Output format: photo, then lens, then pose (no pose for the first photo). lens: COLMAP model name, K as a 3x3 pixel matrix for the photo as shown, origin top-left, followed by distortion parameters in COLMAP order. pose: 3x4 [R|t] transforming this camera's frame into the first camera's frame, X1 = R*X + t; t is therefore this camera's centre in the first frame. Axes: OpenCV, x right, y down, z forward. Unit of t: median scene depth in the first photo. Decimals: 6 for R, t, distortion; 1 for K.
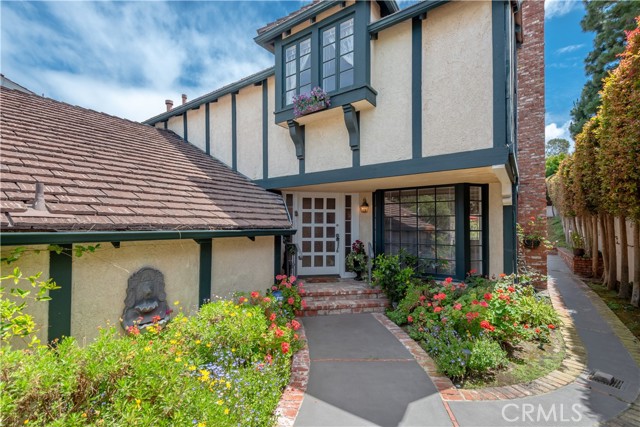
lens RADIAL K [[296.9, 0, 315.9], [0, 296.9, 223.4], [0, 0, 1]] dist [0.018998, -0.001043]
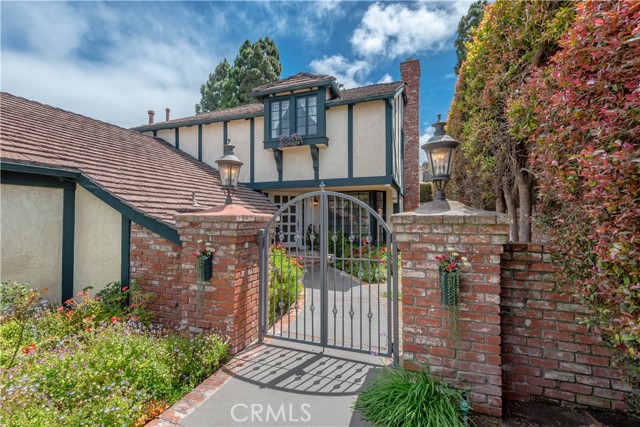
lens RADIAL K [[299.4, 0, 320.0], [0, 299.4, 213.5], [0, 0, 1]] dist [-0.019429, -0.000433]
pose [[0.961284, 0.006111, 0.275491, -0.292591], [-0.003348, 0.999939, -0.010497, 0.021824], [-0.275538, 0.009168, 0.961246, -0.607633]]
